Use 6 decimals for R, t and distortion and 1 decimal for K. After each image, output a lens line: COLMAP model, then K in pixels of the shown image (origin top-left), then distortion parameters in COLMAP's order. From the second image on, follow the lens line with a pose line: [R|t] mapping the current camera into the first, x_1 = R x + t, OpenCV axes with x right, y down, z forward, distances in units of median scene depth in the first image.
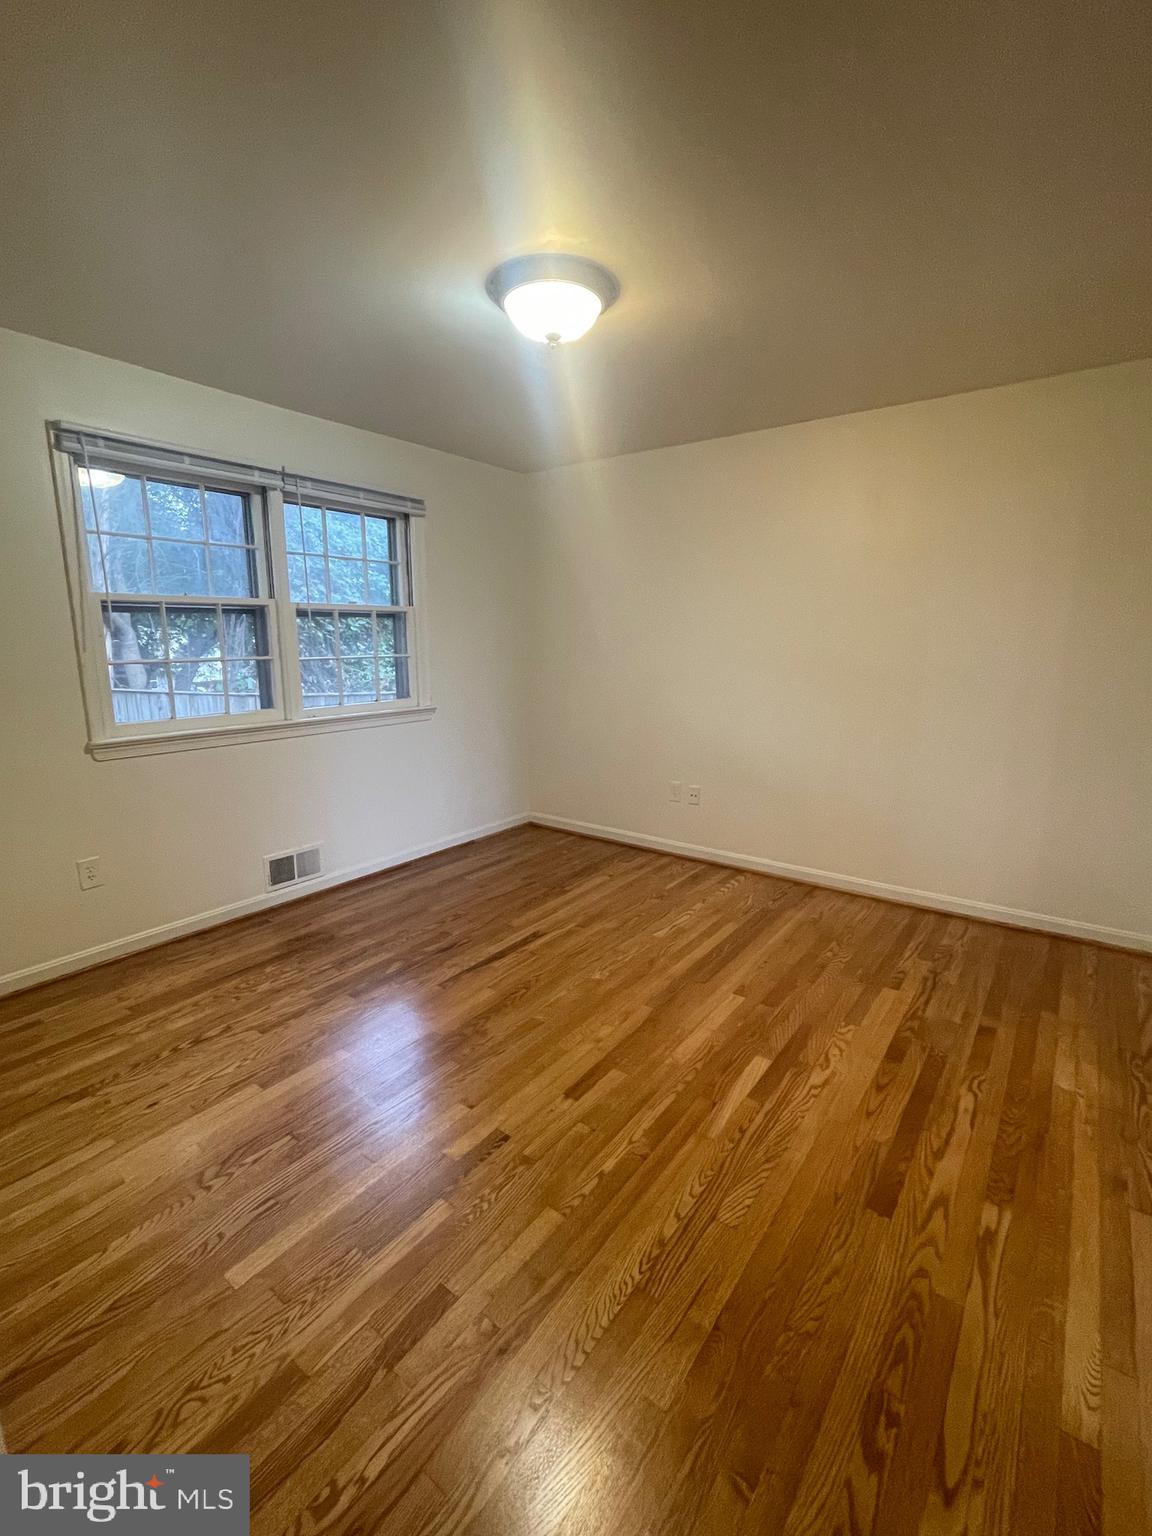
lens RADIAL K [[677.5, 0, 569.3], [0, 677.5, 765.4], [0, 0, 1]] dist [-0.002258, 0.000191]
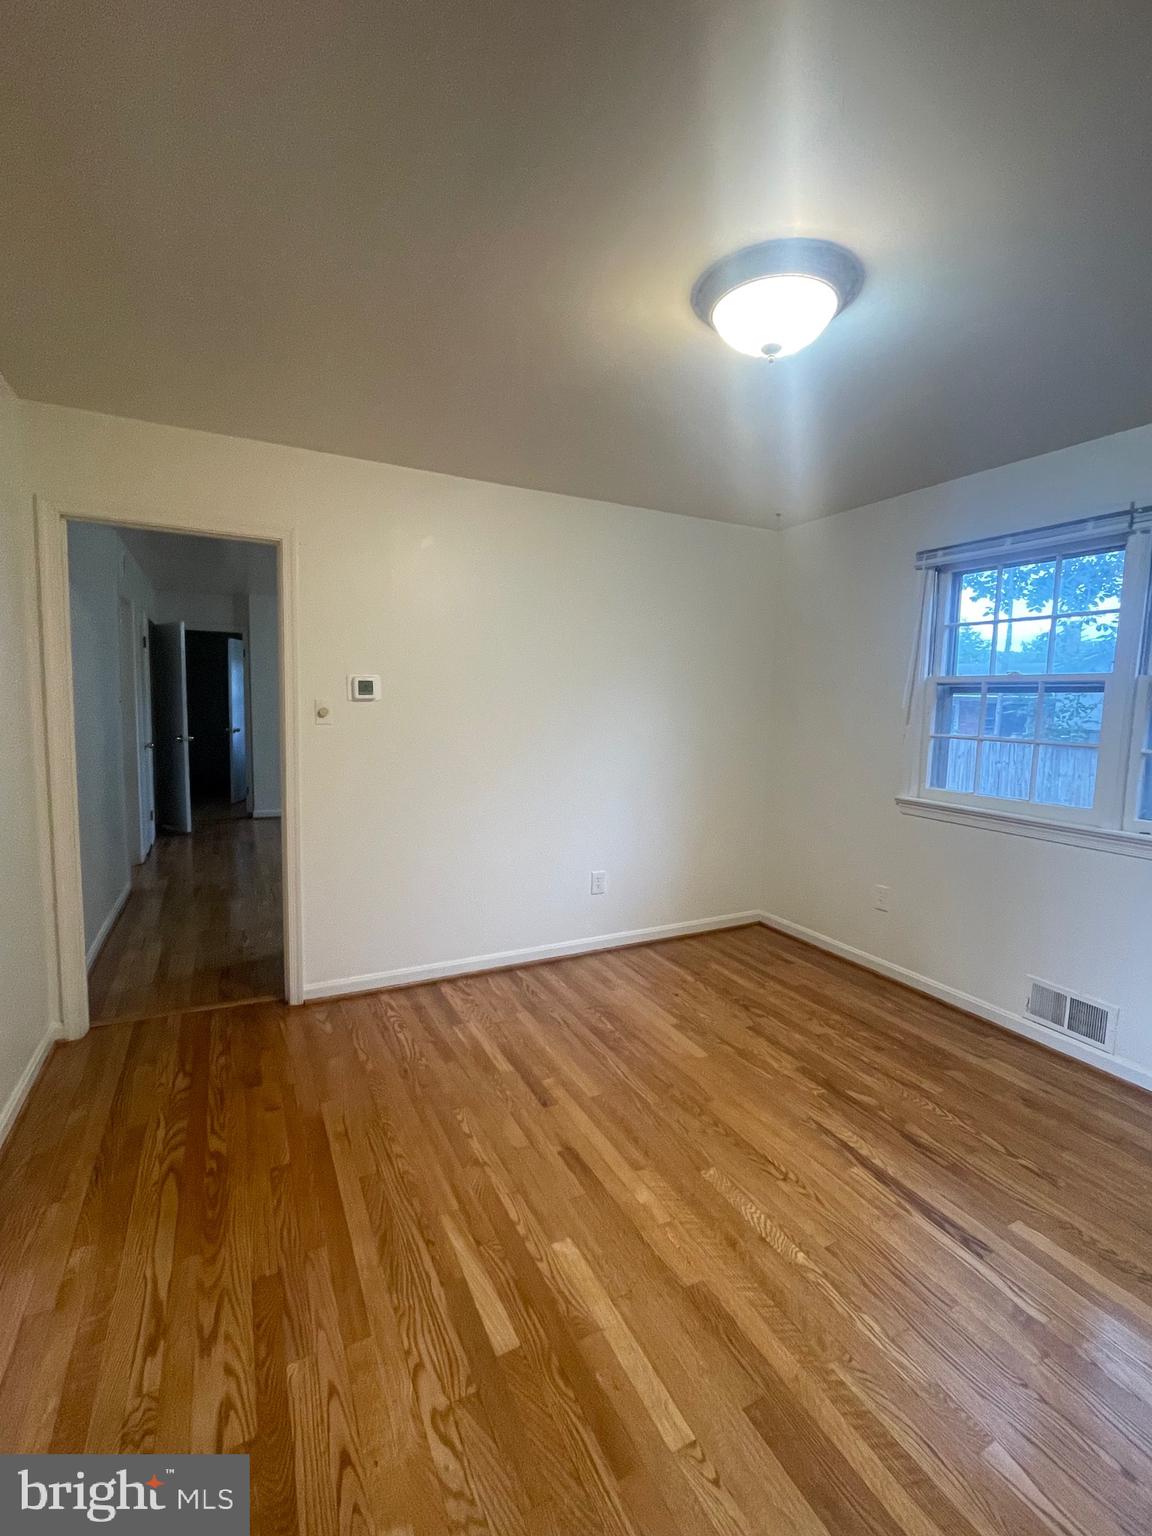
lens RADIAL K [[673.5, 0, 578.4], [0, 673.5, 766.5], [0, 0, 1]] dist [-0.002265, 0.000570]
pose [[-0.432942, 0.076041, -0.898209, 0.648565], [-0.196032, 0.964646, 0.176154, -0.188636], [0.879848, 0.252342, -0.402729, 0.963641]]
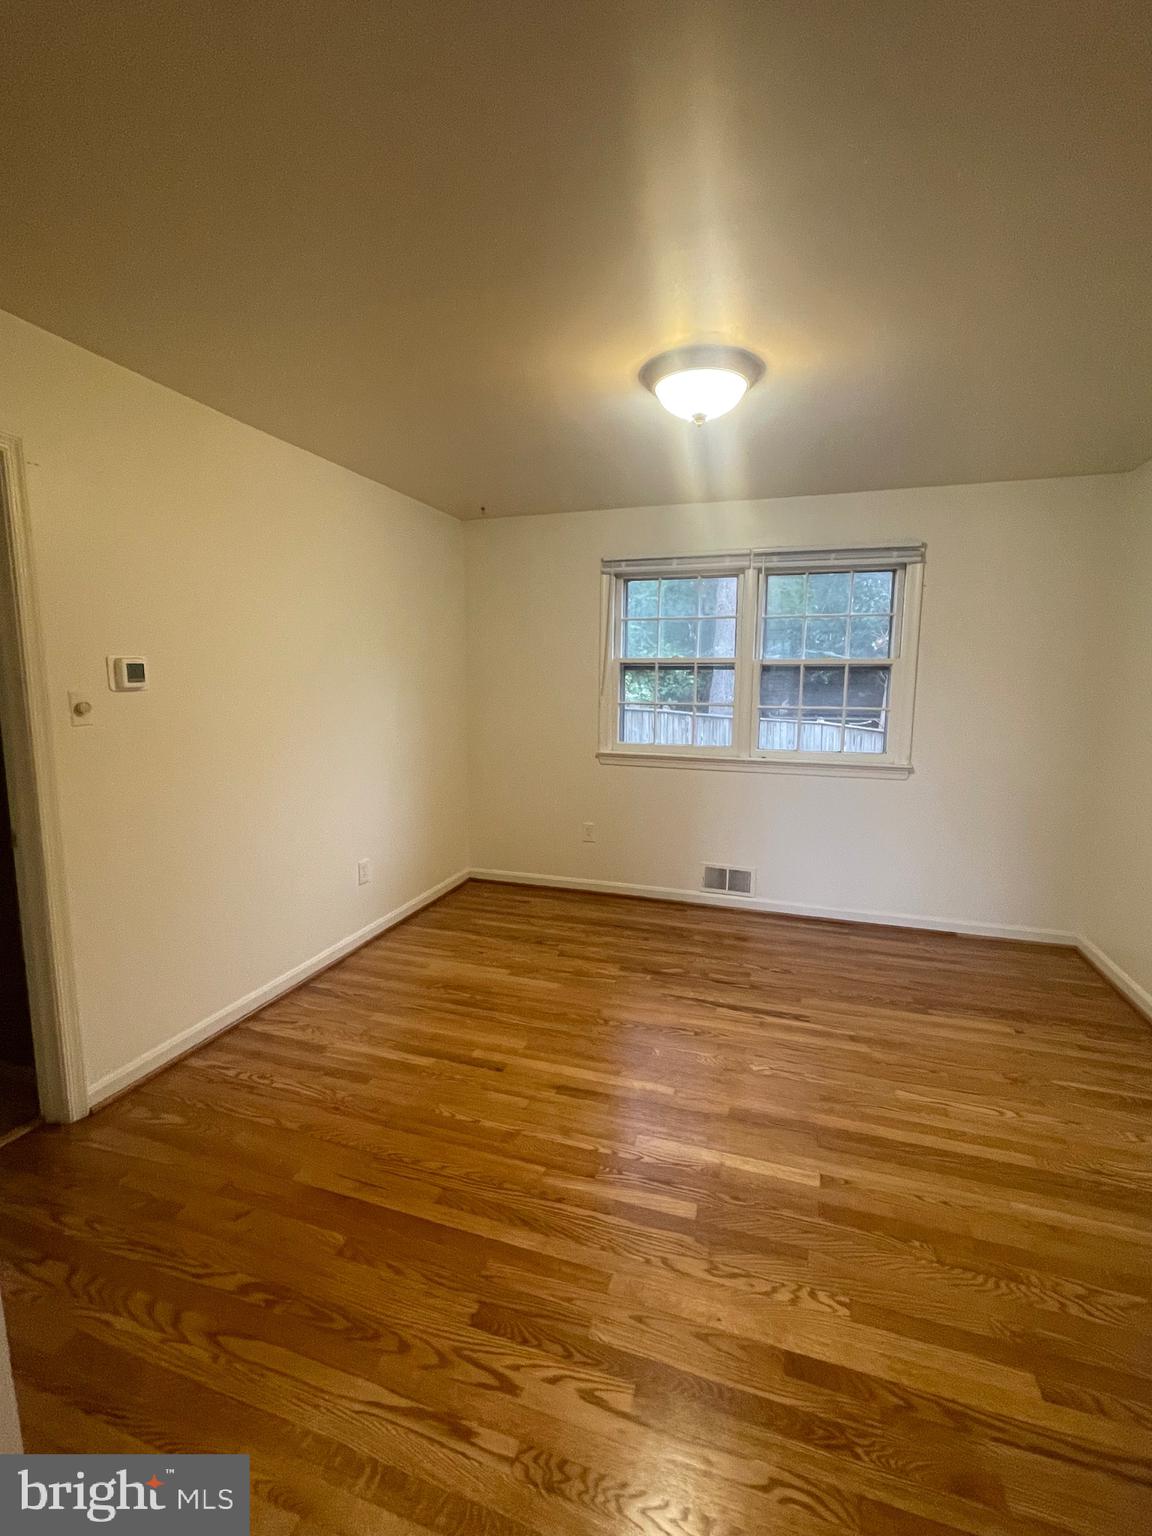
lens RADIAL K [[673.1, 0, 574.0], [0, 673.1, 768.1], [0, 0, 1]] dist [0.000686, 0.000991]
pose [[0.318231, 0.128332, -0.939287, 0.761416], [-0.188144, 0.979637, 0.070101, -0.095531], [0.929156, 0.154412, 0.335895, 0.420137]]
